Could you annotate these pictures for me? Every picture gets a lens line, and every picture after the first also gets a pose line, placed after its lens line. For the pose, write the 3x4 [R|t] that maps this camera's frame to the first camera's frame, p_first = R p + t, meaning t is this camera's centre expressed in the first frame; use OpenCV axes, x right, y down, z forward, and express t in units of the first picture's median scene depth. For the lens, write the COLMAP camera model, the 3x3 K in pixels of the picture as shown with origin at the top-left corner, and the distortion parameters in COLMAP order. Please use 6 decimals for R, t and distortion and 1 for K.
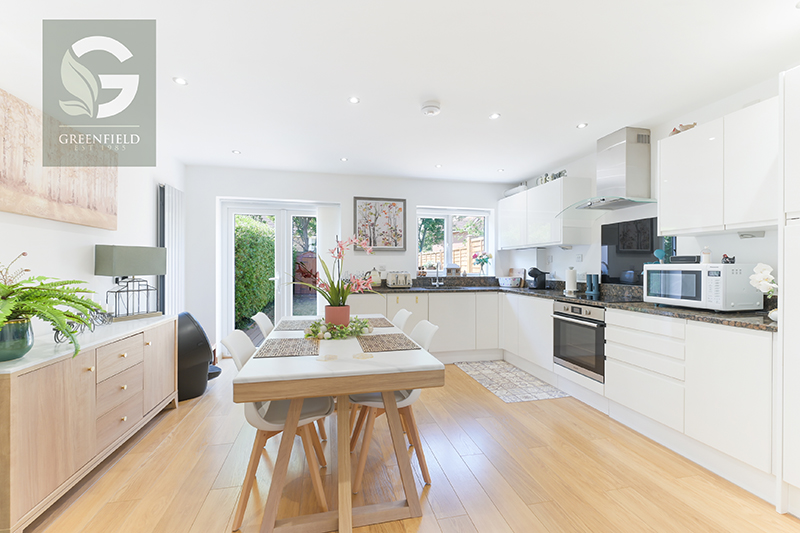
lens RADIAL K [[341.8, 0, 401.6], [0, 341.8, 268.2], [0, 0, 1]] dist [0.005227, 0.000109]
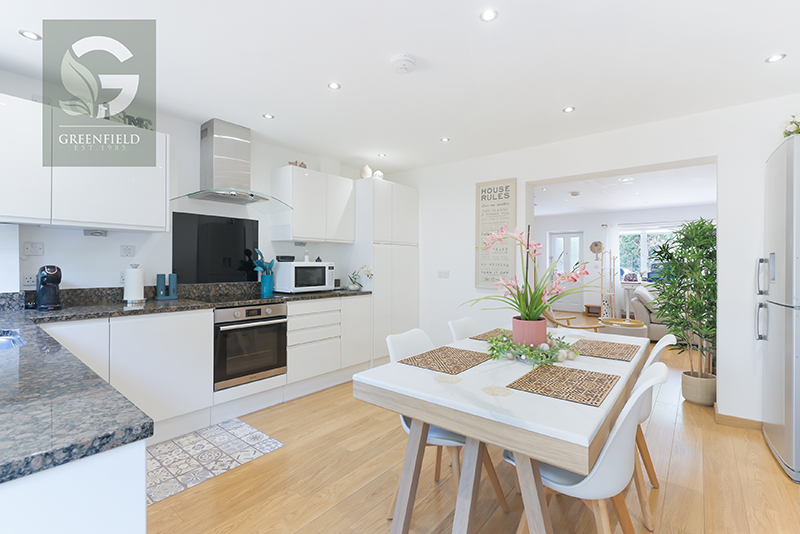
lens RADIAL K [[361.4, 0, 402.1], [0, 361.4, 262.4], [0, 0, 1]] dist [-0.000166, -0.000095]
pose [[-0.619040, 0.000104, 0.785359, -0.460407], [0.004173, 0.999986, 0.003157, -0.009680], [-0.785348, 0.005232, -0.619032, 1.238084]]
